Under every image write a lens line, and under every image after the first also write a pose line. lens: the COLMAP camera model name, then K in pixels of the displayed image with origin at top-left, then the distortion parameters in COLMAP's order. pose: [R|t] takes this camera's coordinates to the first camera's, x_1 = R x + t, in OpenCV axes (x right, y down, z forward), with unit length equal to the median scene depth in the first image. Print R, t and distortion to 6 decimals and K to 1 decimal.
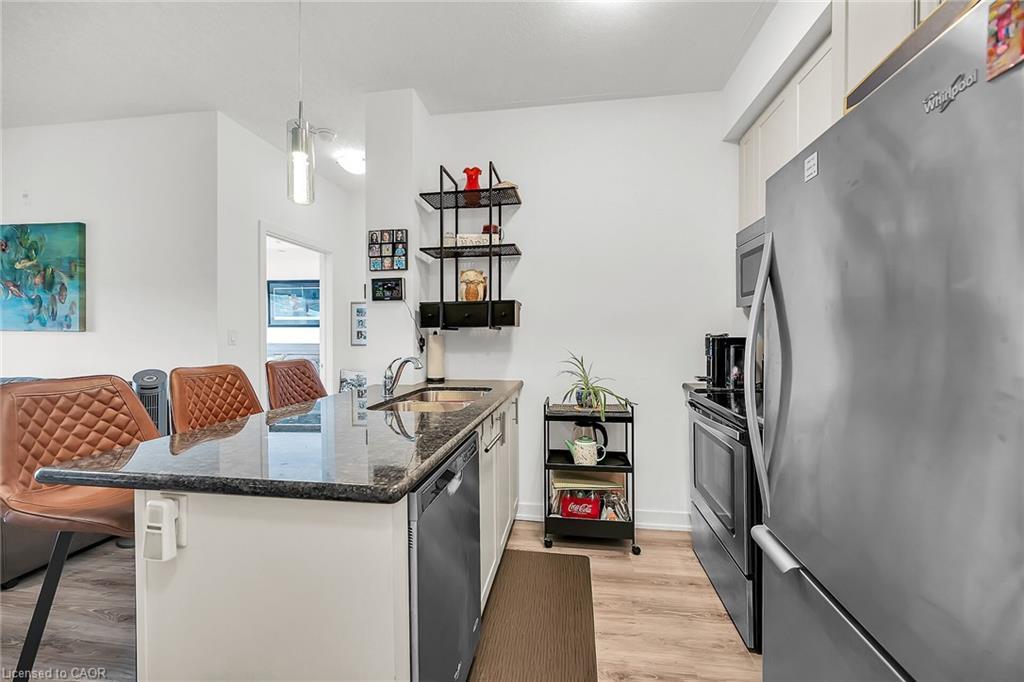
lens RADIAL K [[410.1, 0, 512.3], [0, 410.1, 335.8], [0, 0, 1]] dist [-0.000021, -0.000006]
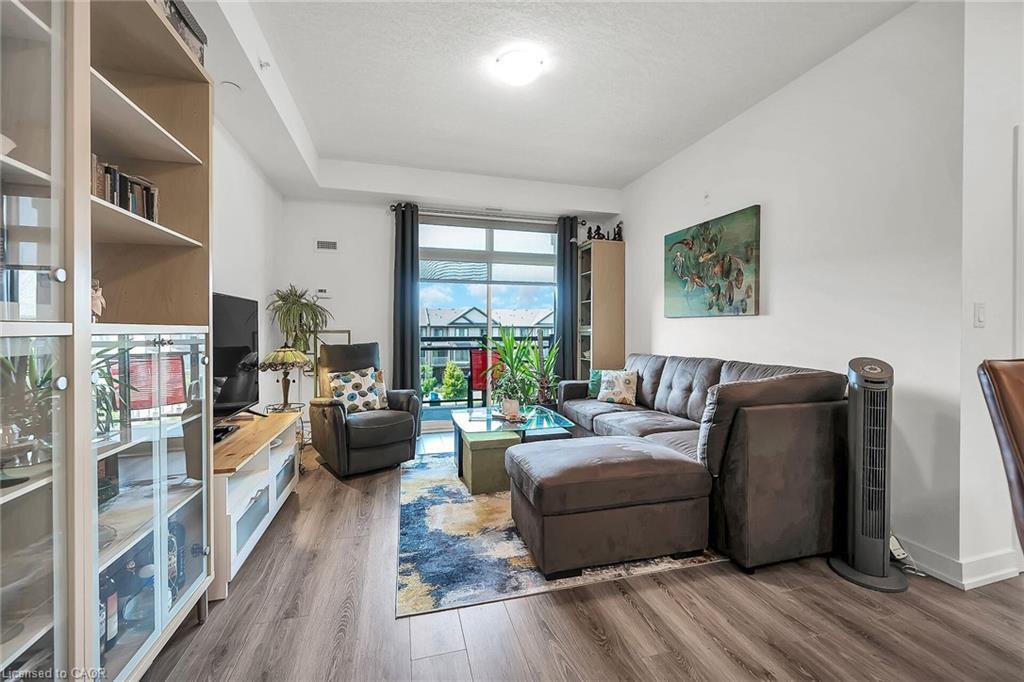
lens RADIAL K [[410.1, 0, 512.3], [0, 410.1, 335.8], [0, 0, 1]] dist [-0.000021, -0.000006]
pose [[0.404546, 0.010030, -0.914462, -0.384016], [-0.006046, 0.999947, 0.008293, 0.034083], [0.914498, 0.002174, 0.404586, 0.065515]]
